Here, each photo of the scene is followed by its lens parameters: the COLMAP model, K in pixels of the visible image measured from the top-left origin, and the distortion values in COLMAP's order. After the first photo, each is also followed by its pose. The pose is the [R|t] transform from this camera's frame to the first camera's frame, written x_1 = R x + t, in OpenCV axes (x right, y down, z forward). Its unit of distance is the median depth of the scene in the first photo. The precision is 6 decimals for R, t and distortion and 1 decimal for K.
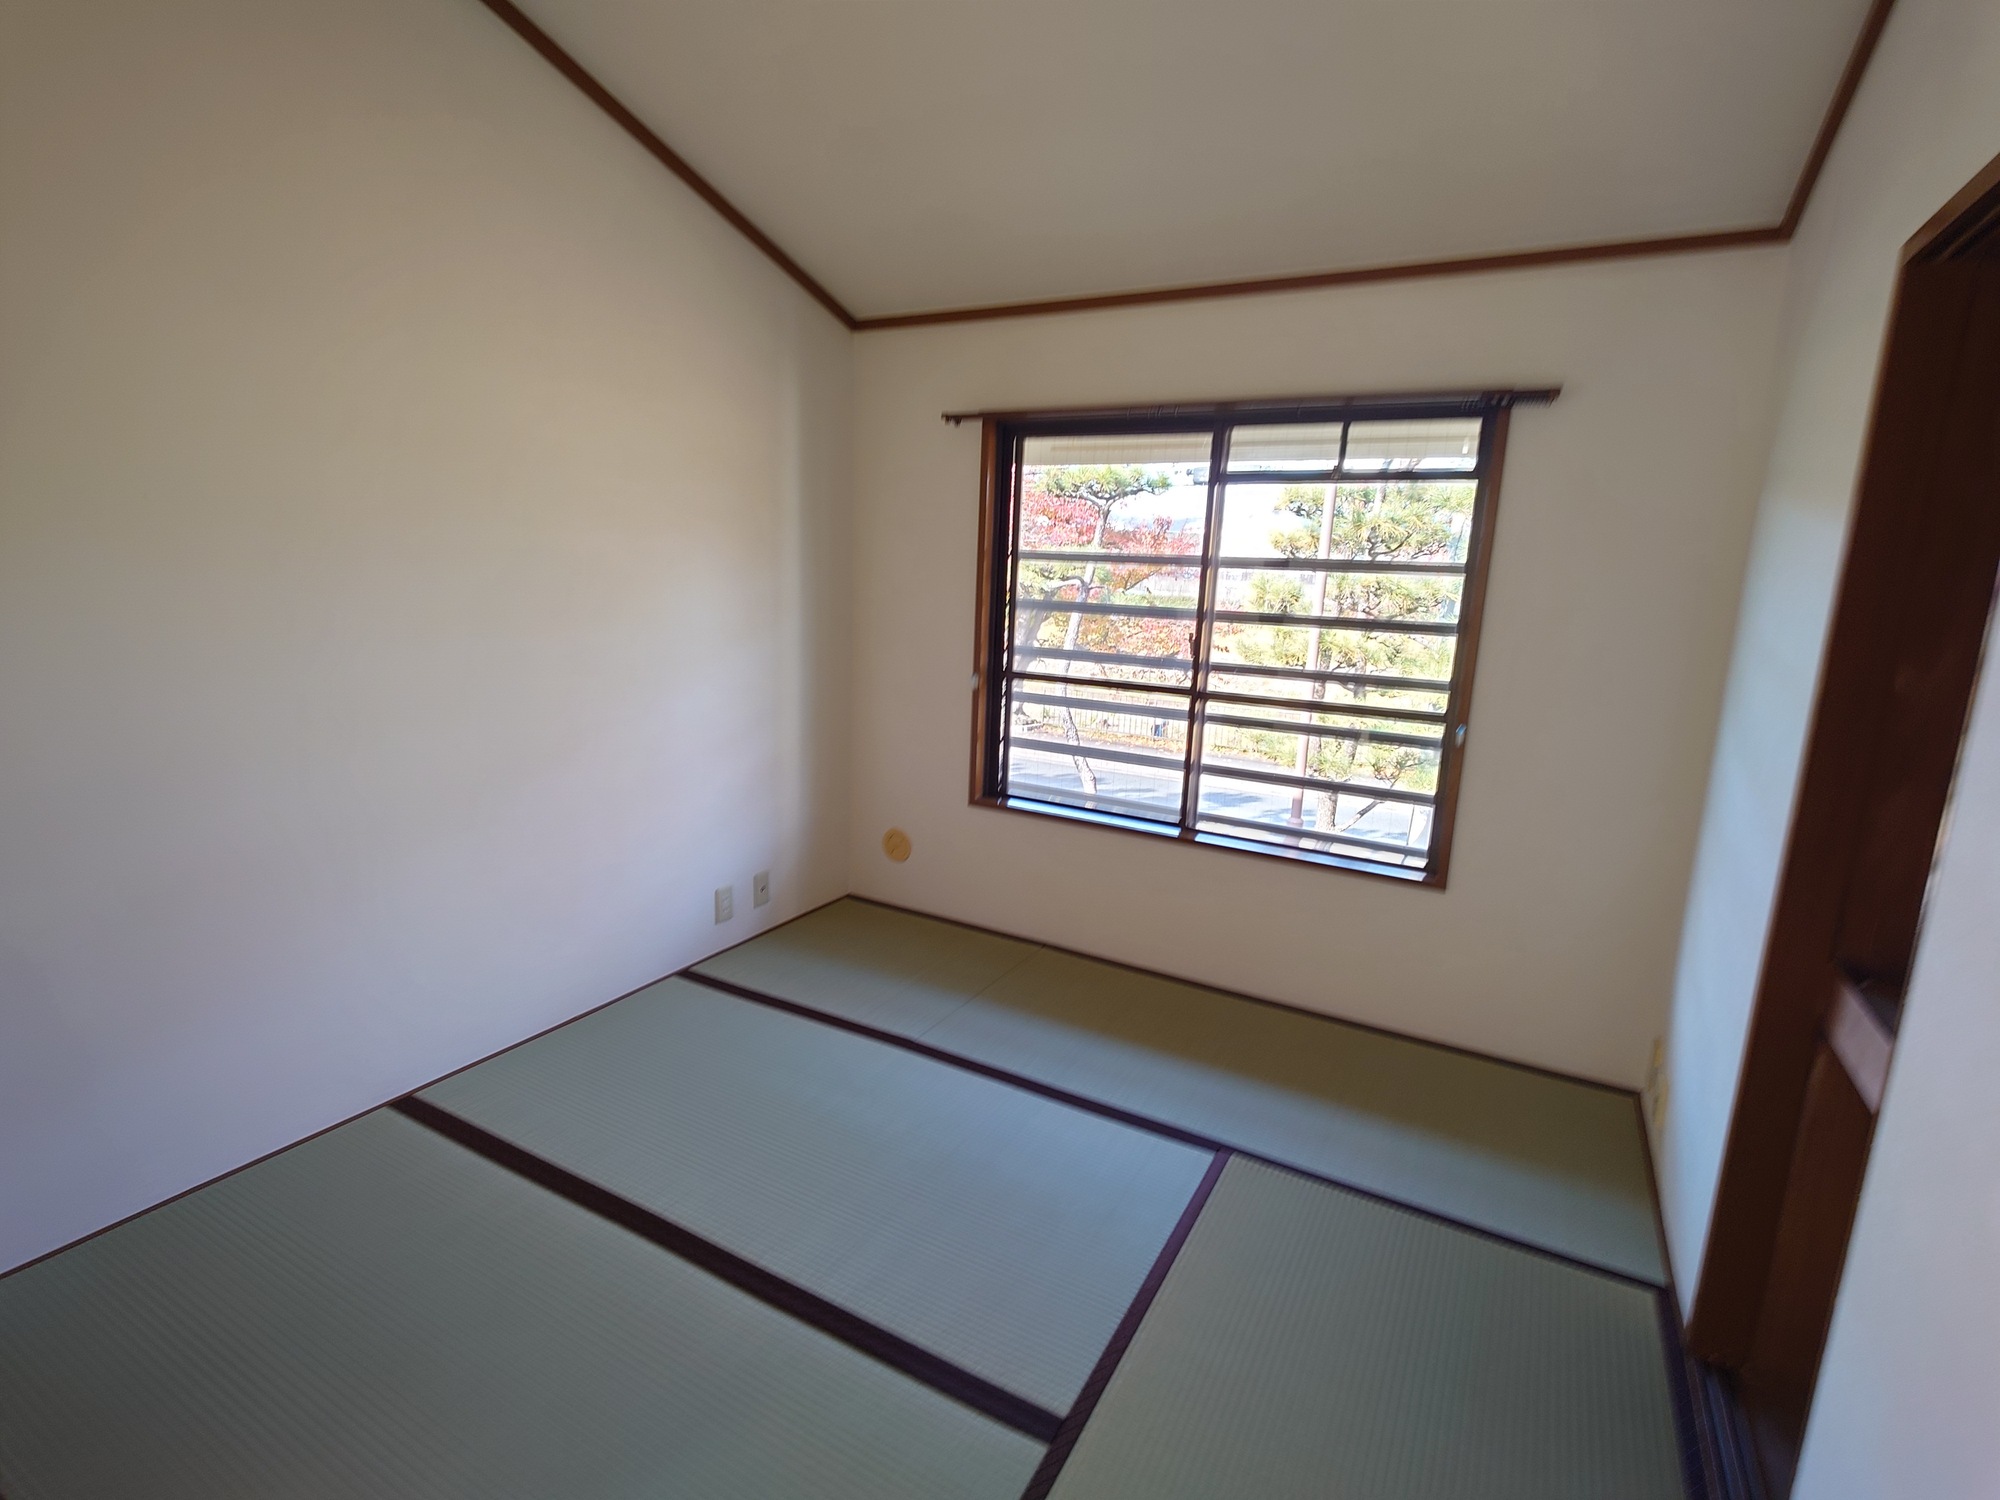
lens RADIAL K [[979.9, 0, 1014.2], [0, 979.9, 742.2], [0, 0, 1]] dist [0.018800, -0.007638]
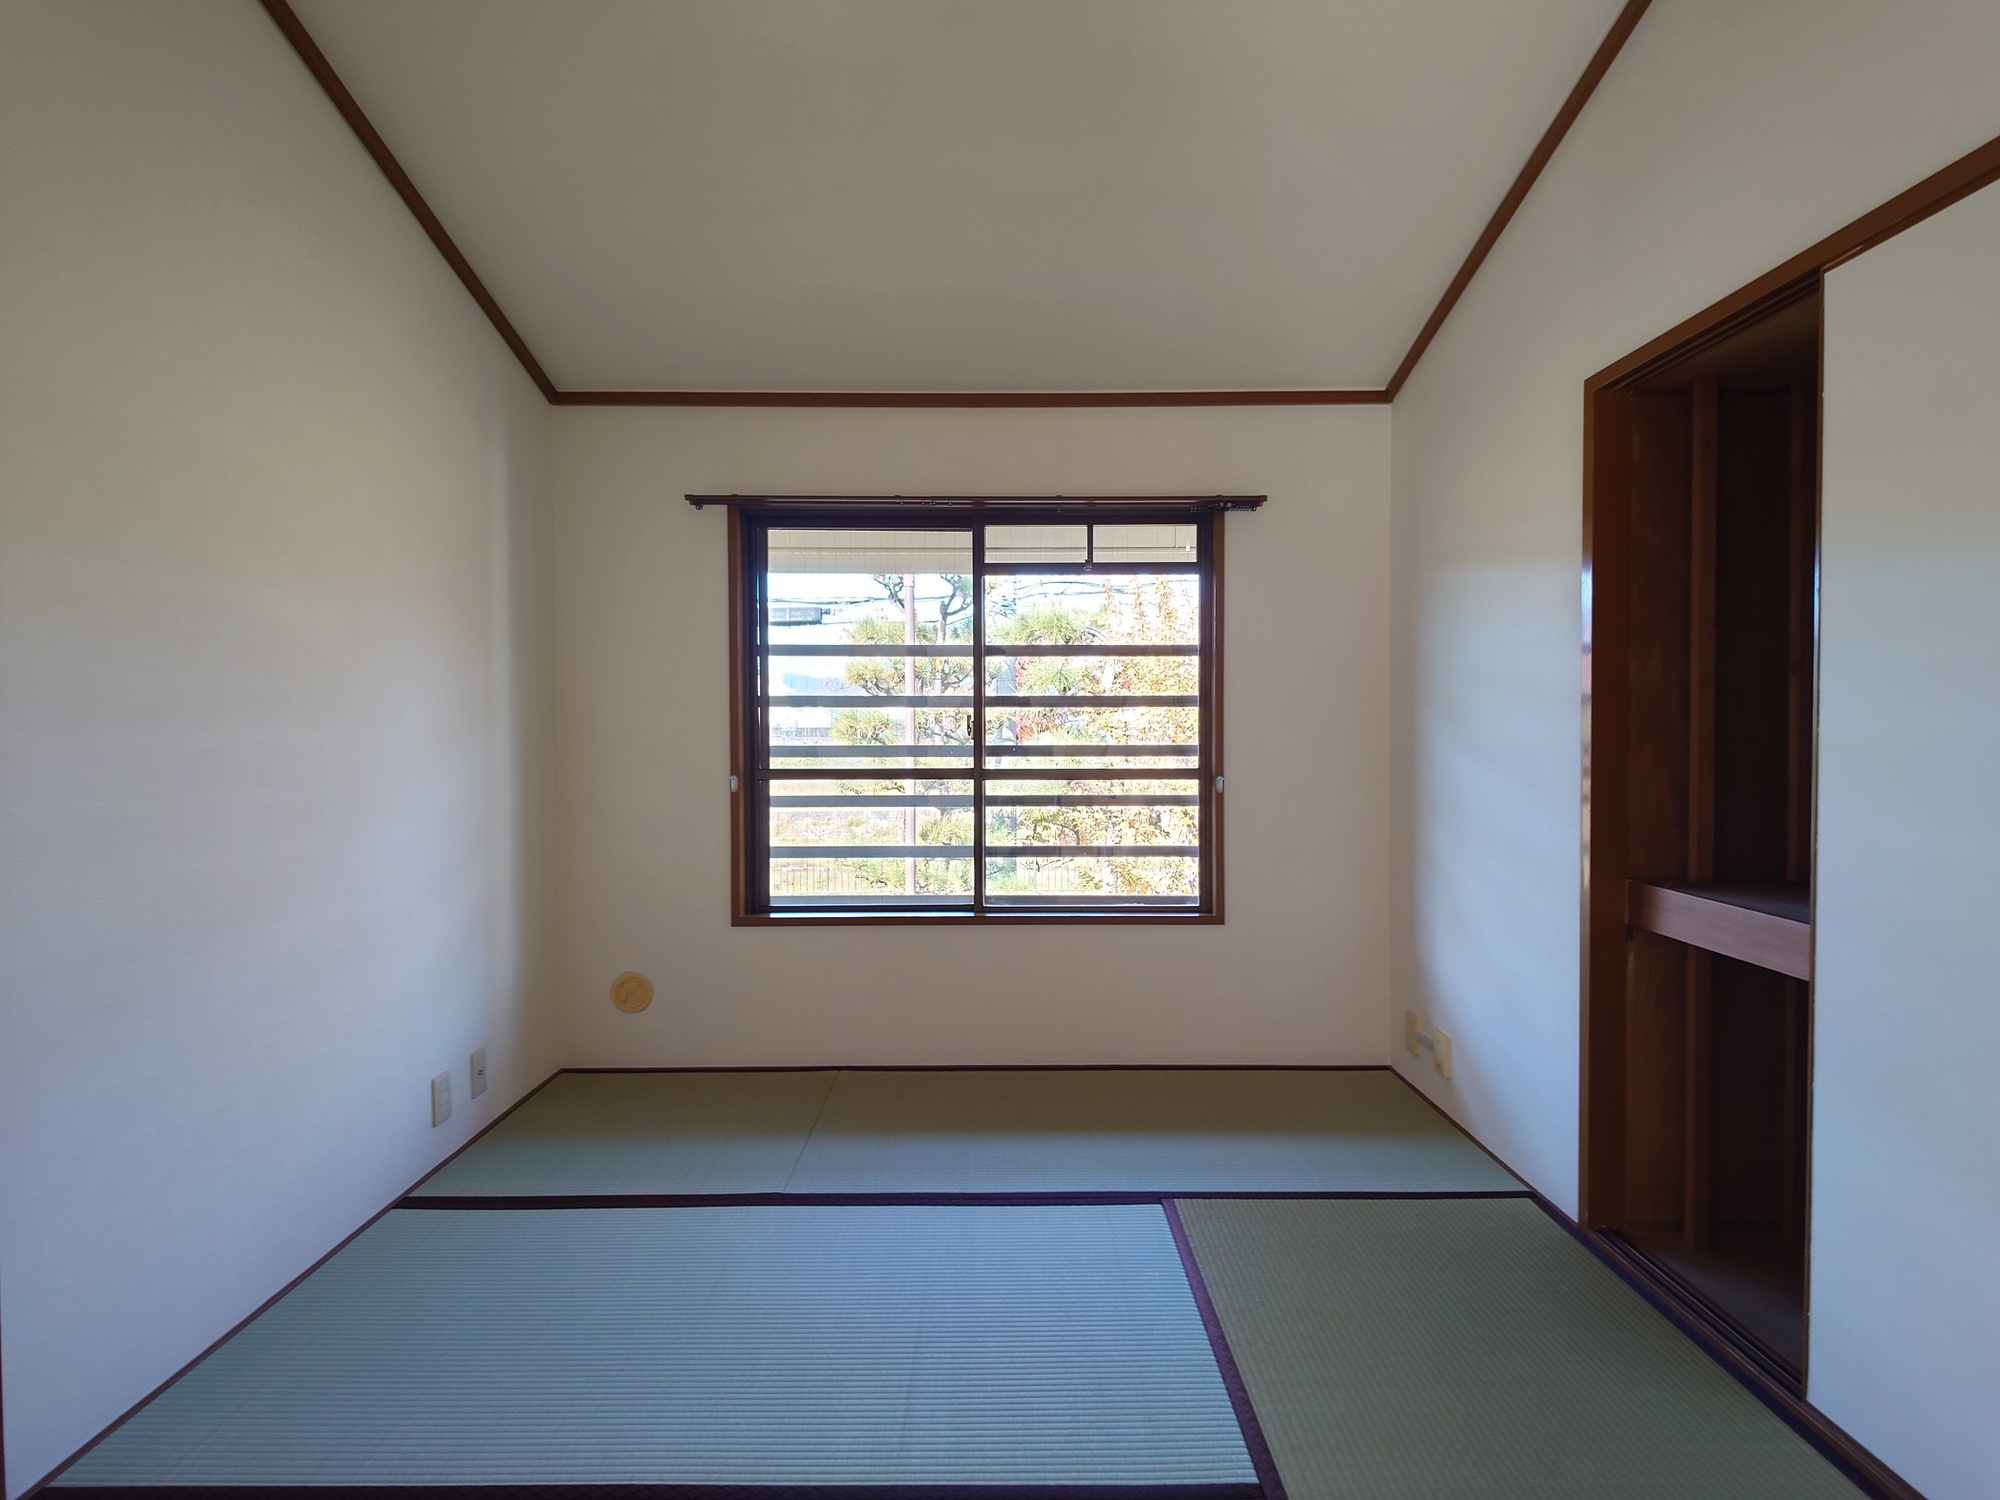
lens RADIAL K [[979.9, 0, 1008.3], [0, 979.9, 743.7], [0, 0, 1]] dist [0.018800, -0.007638]
pose [[0.871478, -0.050806, 0.487795, -0.273649], [0.128682, 0.983460, -0.127467, 0.051405], [-0.473251, 0.173855, 0.863602, 0.103038]]
